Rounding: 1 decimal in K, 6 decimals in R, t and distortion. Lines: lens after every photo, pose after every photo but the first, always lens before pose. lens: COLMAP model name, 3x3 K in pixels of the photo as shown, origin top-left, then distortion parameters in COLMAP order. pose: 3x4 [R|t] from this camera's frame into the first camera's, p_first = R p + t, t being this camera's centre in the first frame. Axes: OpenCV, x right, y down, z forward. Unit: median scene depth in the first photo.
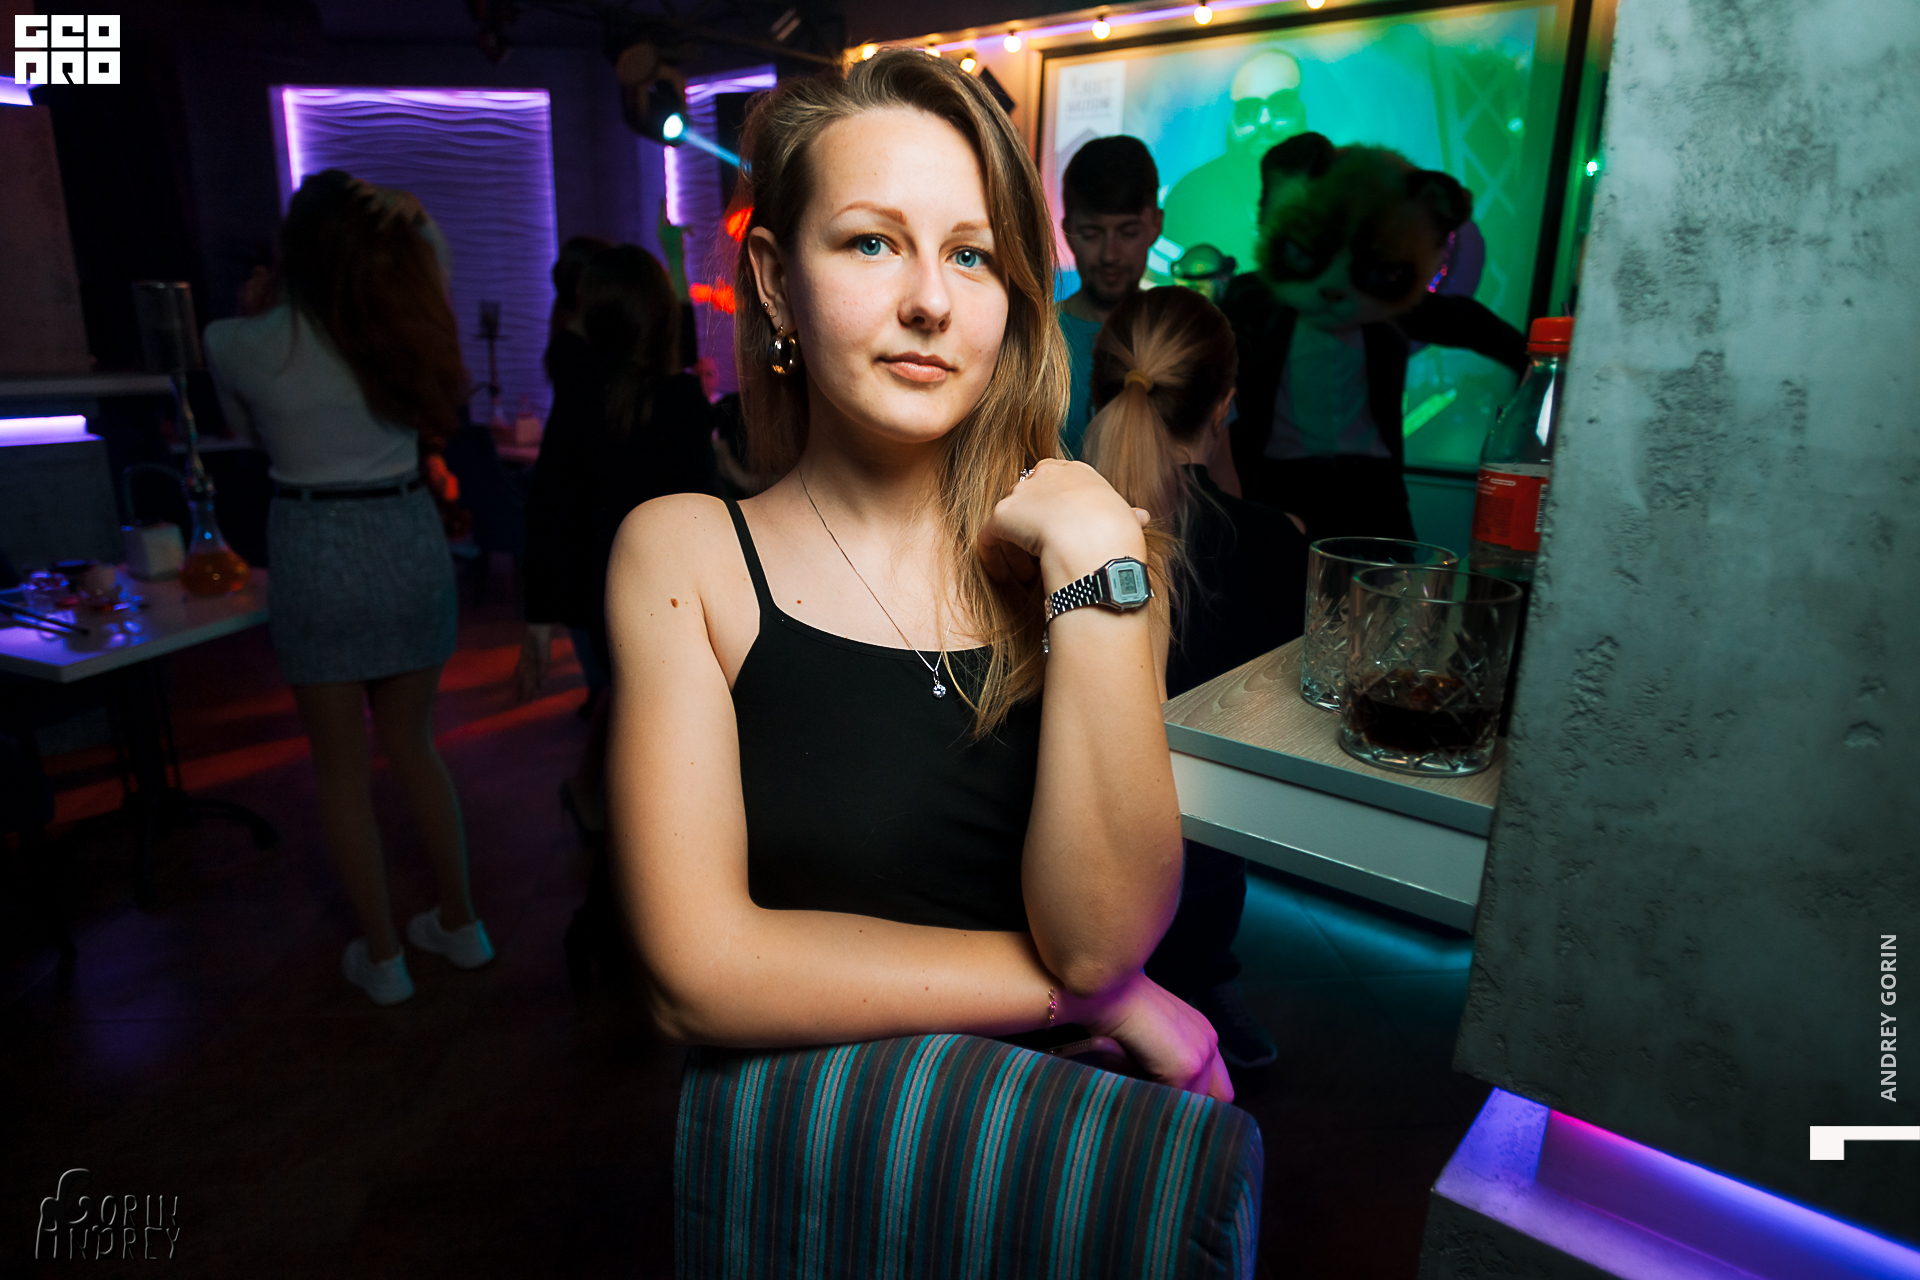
lens RADIAL K [[1117.5, 0, 963.5], [0, 1117.5, 640.0], [0, 0, 1]] dist [-0.028864, -0.001493]
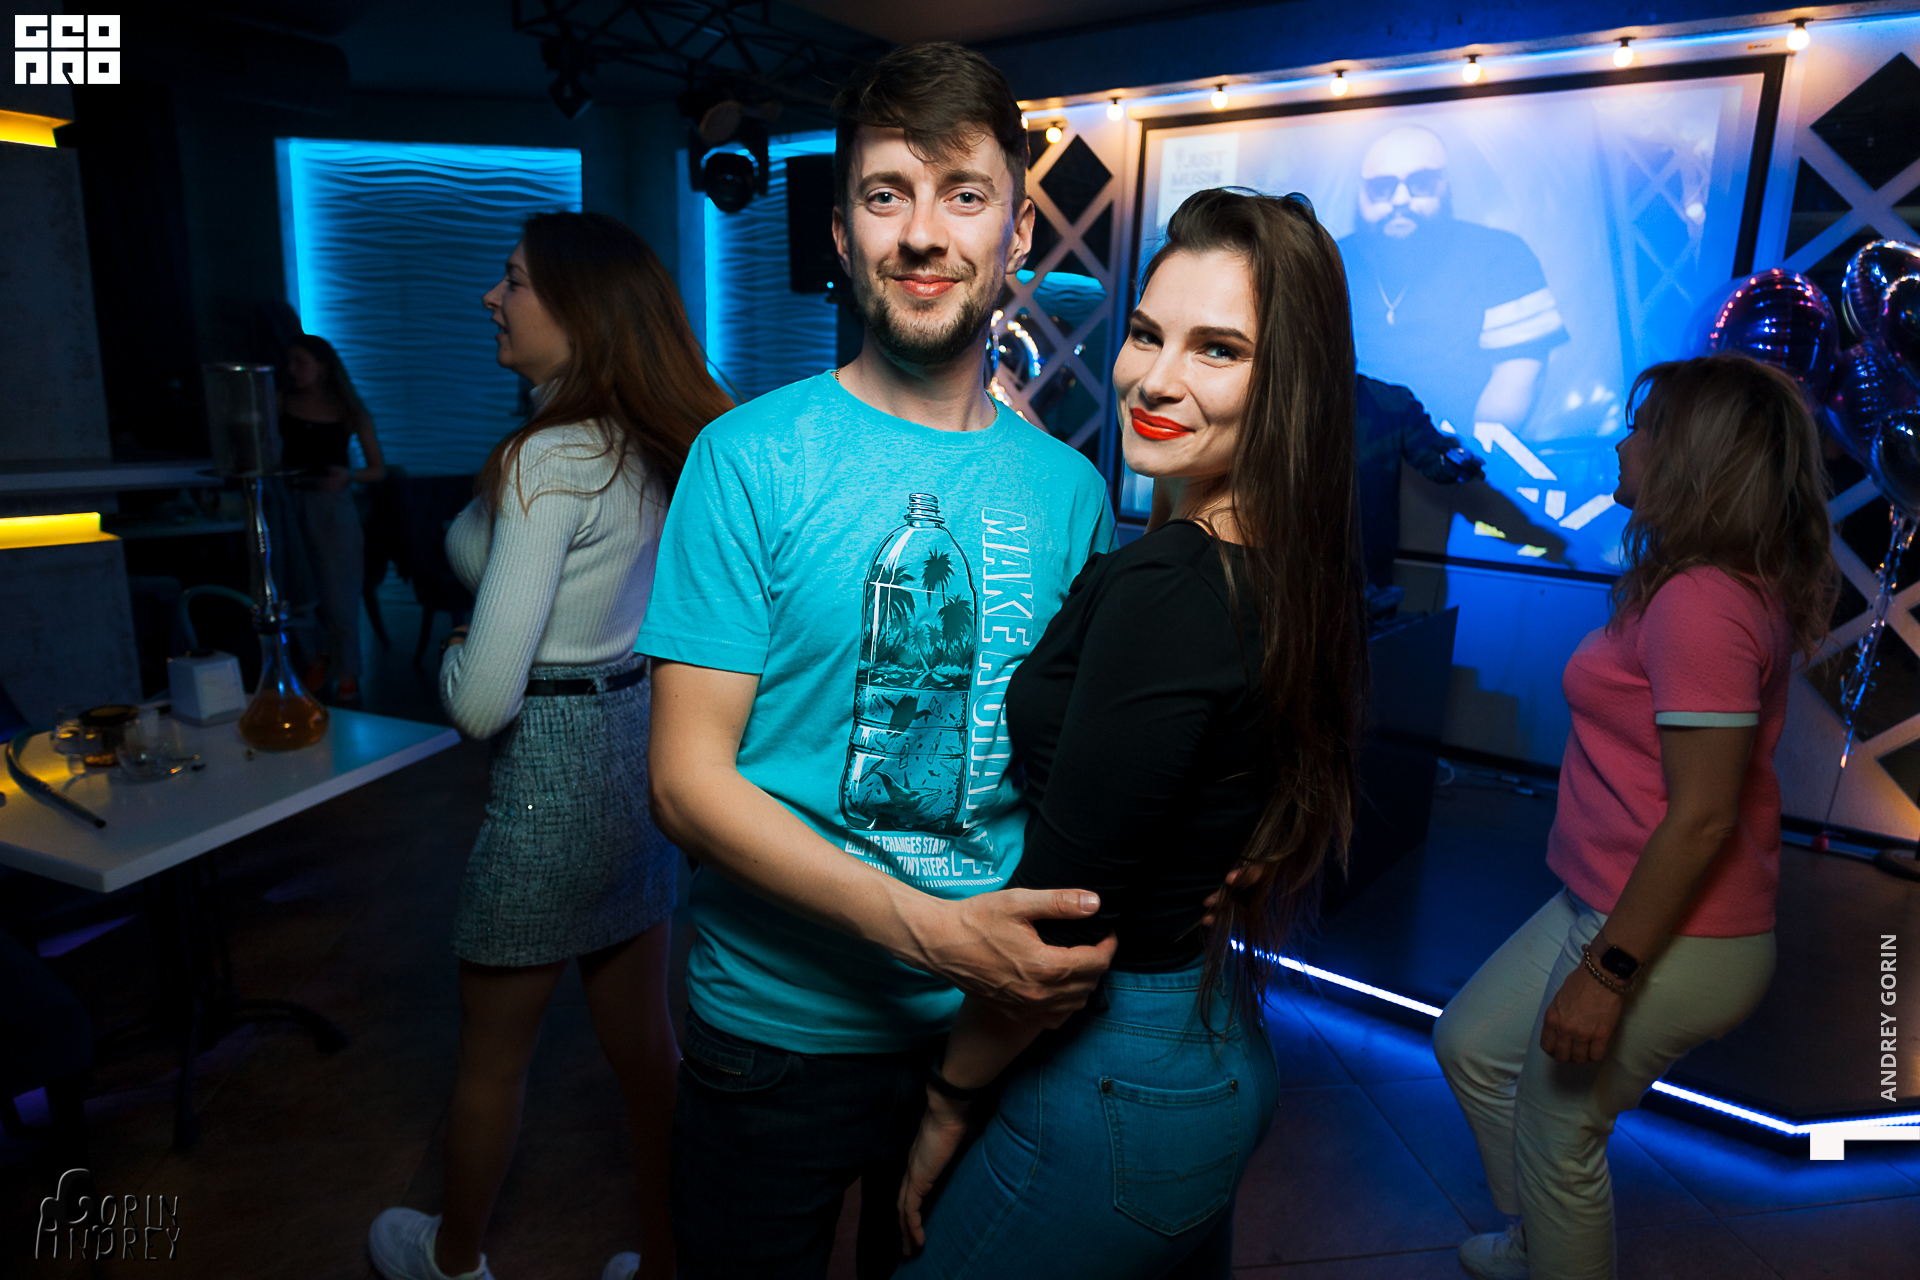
lens RADIAL K [[1117.5, 0, 956.5], [0, 1117.5, 640.0], [0, 0, 1]] dist [-0.028864, -0.001493]
pose [[0.999082, 0.003666, 0.042682, -0.159496], [-0.001334, 0.998511, -0.054537, -0.054035], [-0.042818, 0.054430, 0.997599, 0.122073]]
